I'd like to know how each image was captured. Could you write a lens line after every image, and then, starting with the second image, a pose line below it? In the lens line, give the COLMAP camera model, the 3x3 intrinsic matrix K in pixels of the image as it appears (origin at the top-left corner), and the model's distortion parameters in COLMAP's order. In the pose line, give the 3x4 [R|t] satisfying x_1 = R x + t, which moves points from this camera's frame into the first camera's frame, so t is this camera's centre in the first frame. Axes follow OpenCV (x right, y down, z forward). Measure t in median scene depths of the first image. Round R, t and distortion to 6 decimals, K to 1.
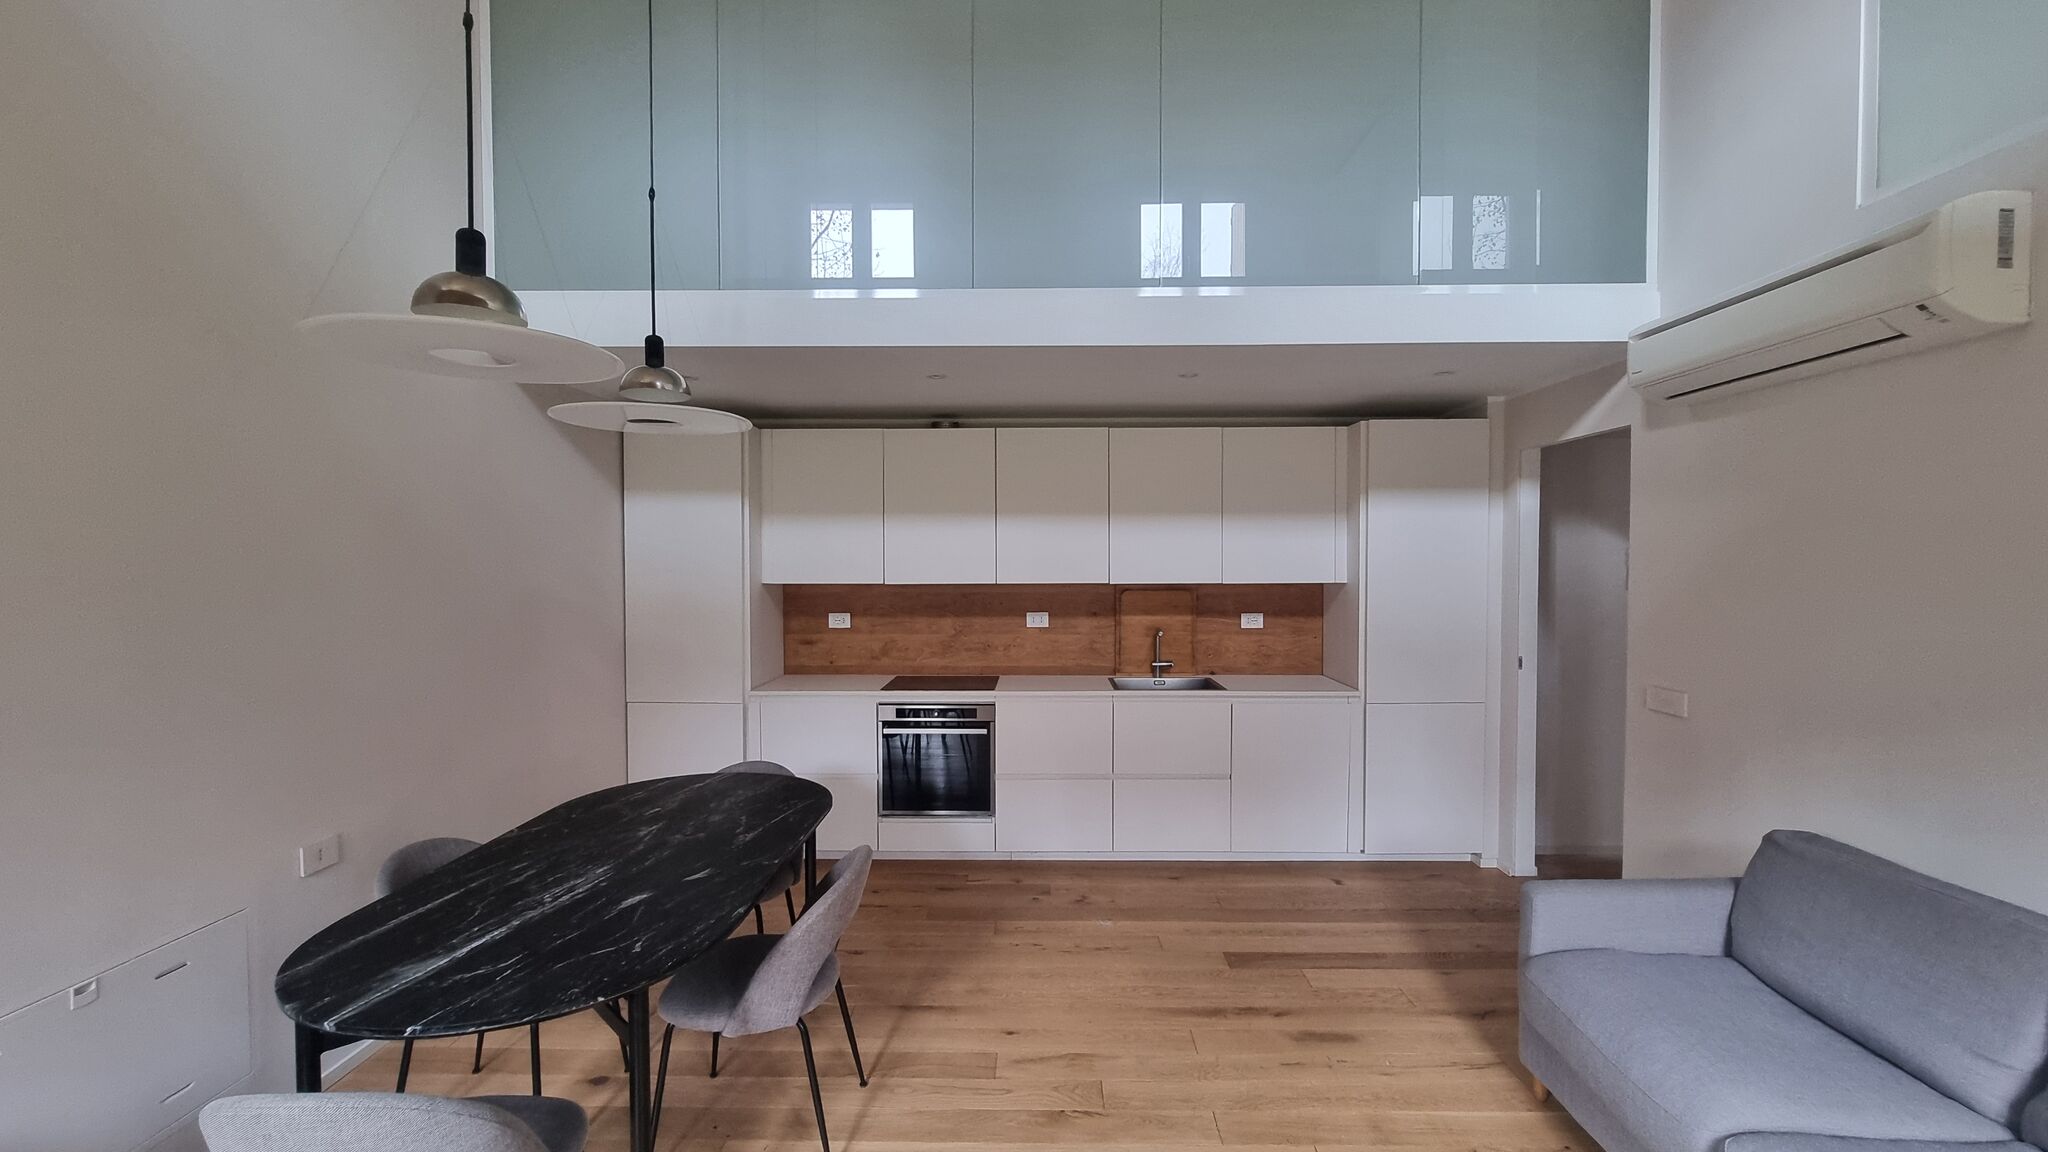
lens RADIAL K [[844.0, 0, 1030.2], [0, 844.0, 583.3], [0, 0, 1]] dist [-0.001561, -0.000024]
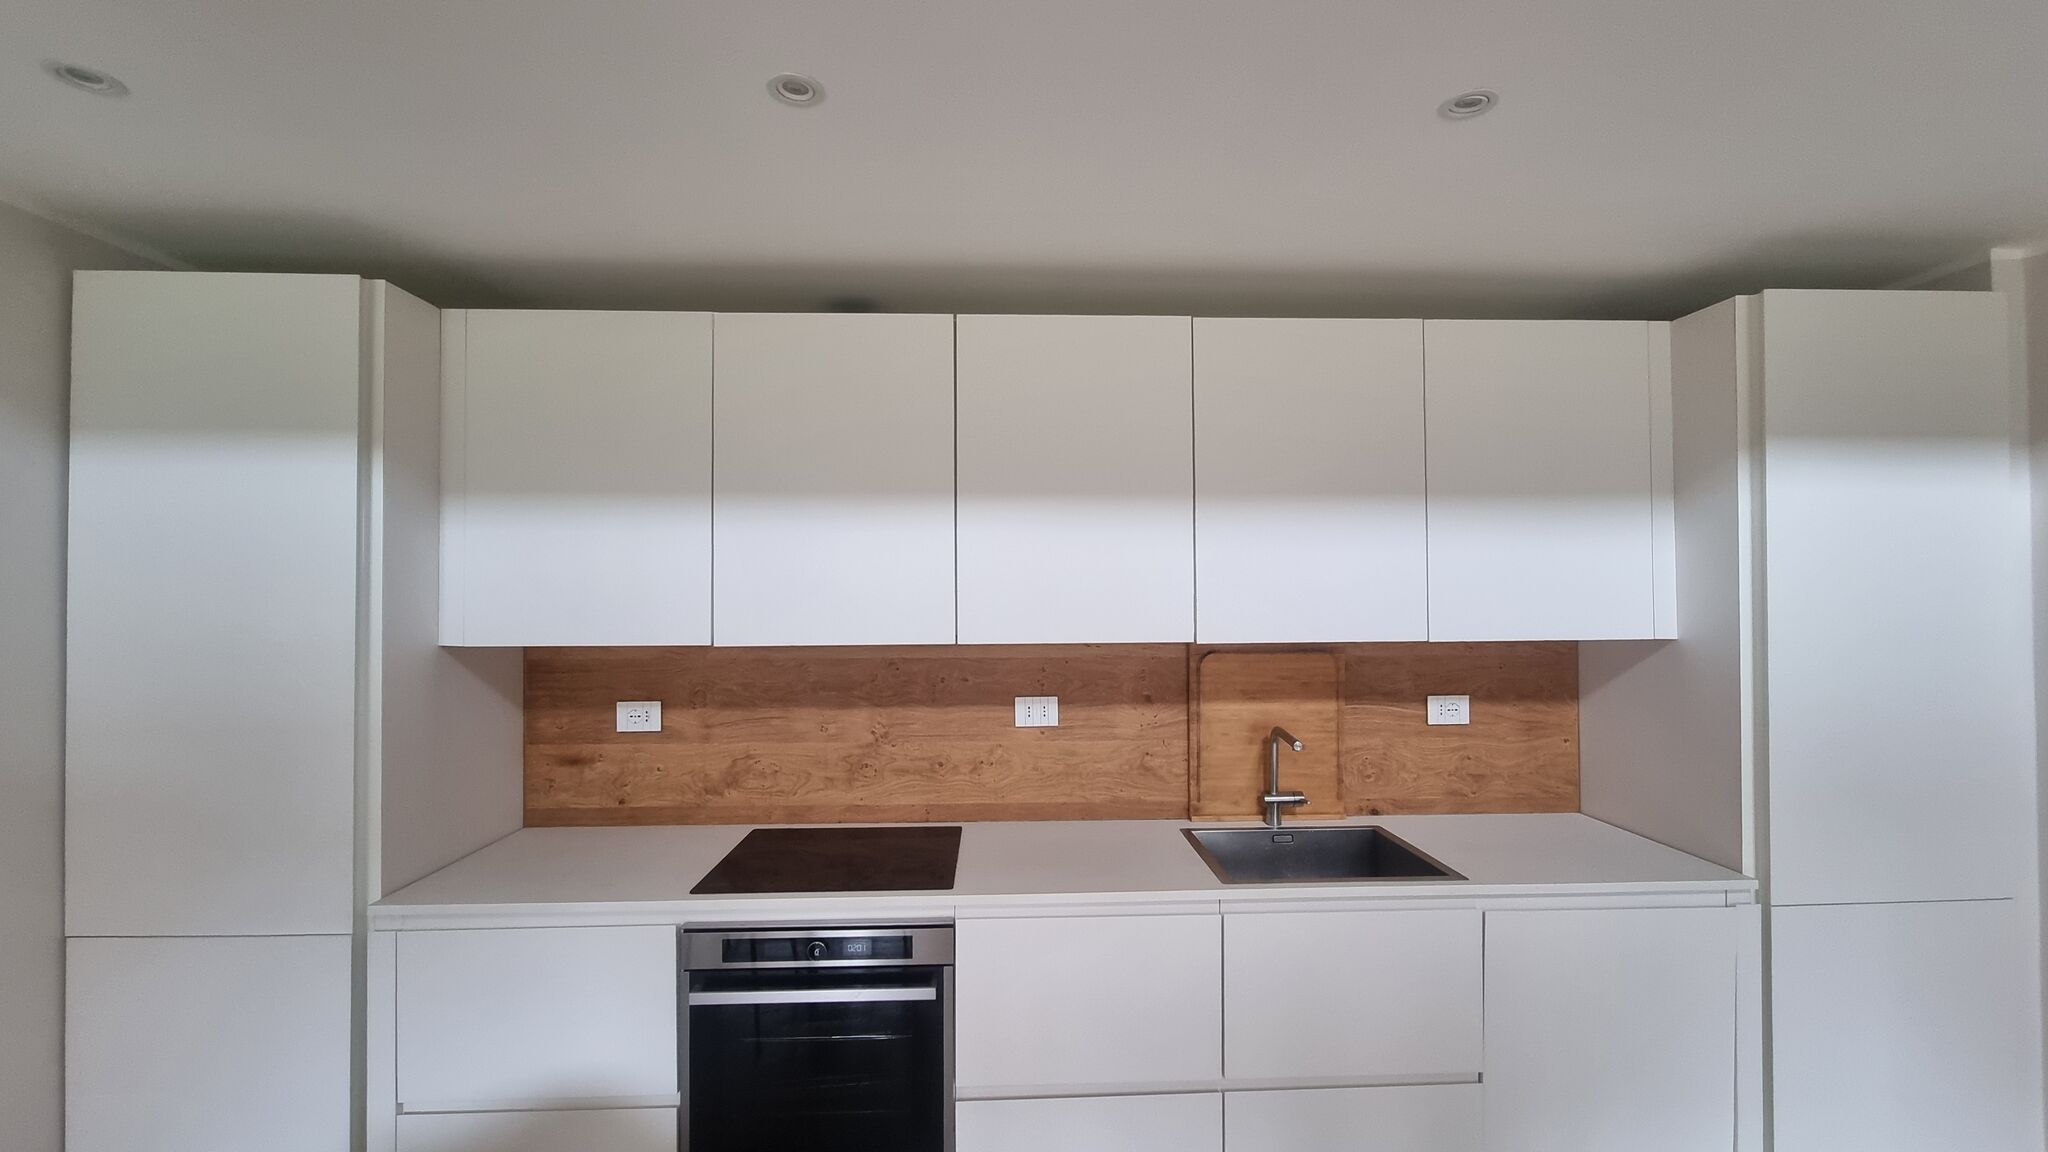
lens RADIAL K [[844.0, 0, 1030.2], [0, 844.0, 583.3], [0, 0, 1]] dist [-0.001561, -0.000024]
pose [[0.998472, -0.001045, 0.055249, -0.023294], [0.003454, 0.999047, -0.043510, -0.011932], [-0.055151, 0.043634, 0.997524, 0.491009]]
